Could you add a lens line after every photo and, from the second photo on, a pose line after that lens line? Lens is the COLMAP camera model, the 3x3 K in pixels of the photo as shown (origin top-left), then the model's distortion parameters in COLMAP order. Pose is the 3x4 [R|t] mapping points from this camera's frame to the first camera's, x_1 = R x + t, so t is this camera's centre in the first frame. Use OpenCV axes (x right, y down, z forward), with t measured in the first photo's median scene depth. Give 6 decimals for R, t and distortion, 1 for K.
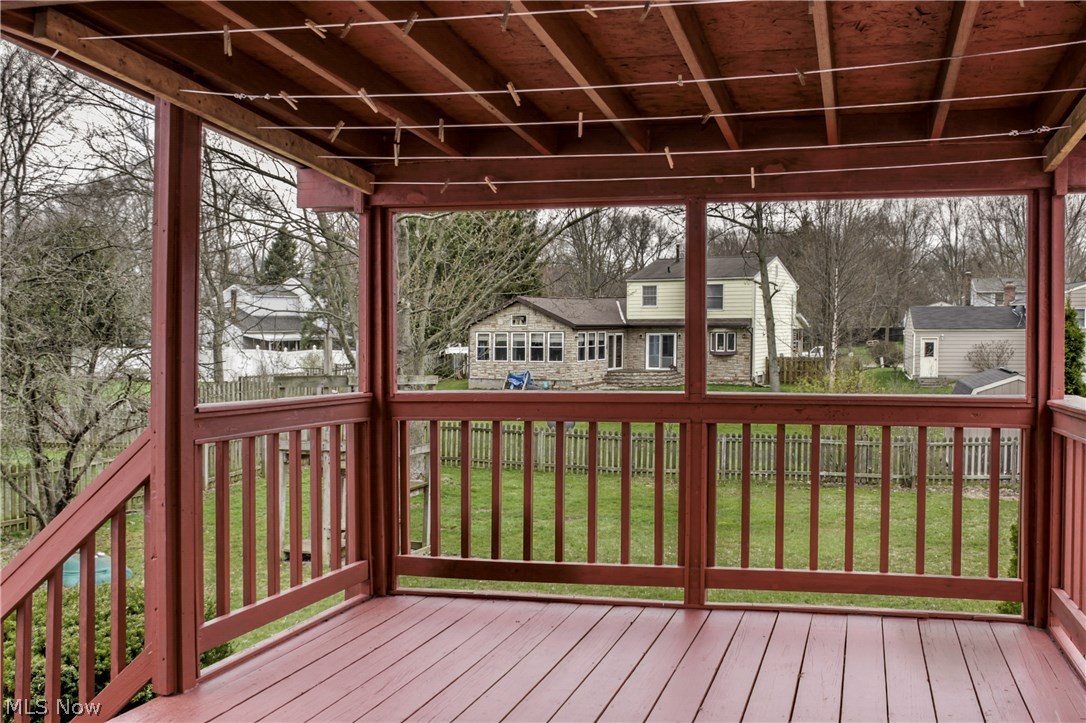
lens RADIAL K [[937.5, 0, 543.0], [0, 937.5, 361.5], [0, 0, 1]] dist [-0.124091, 0.155169]
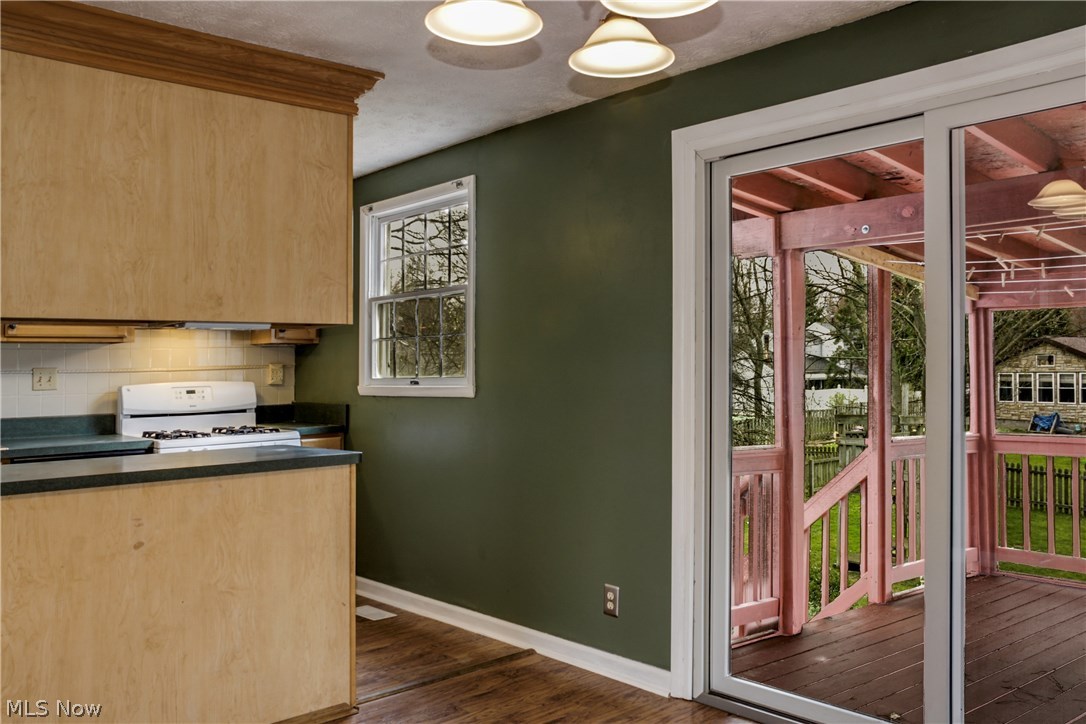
lens RADIAL K [[982.3, 0, 541.9], [0, 982.3, 341.4], [0, 0, 1]] dist [-0.001109, 0.011147]
pose [[0.885958, -0.007804, -0.463699, -0.016497], [-0.016554, 0.998689, -0.048436, -0.005820], [0.463470, 0.050588, 0.884668, -0.161267]]
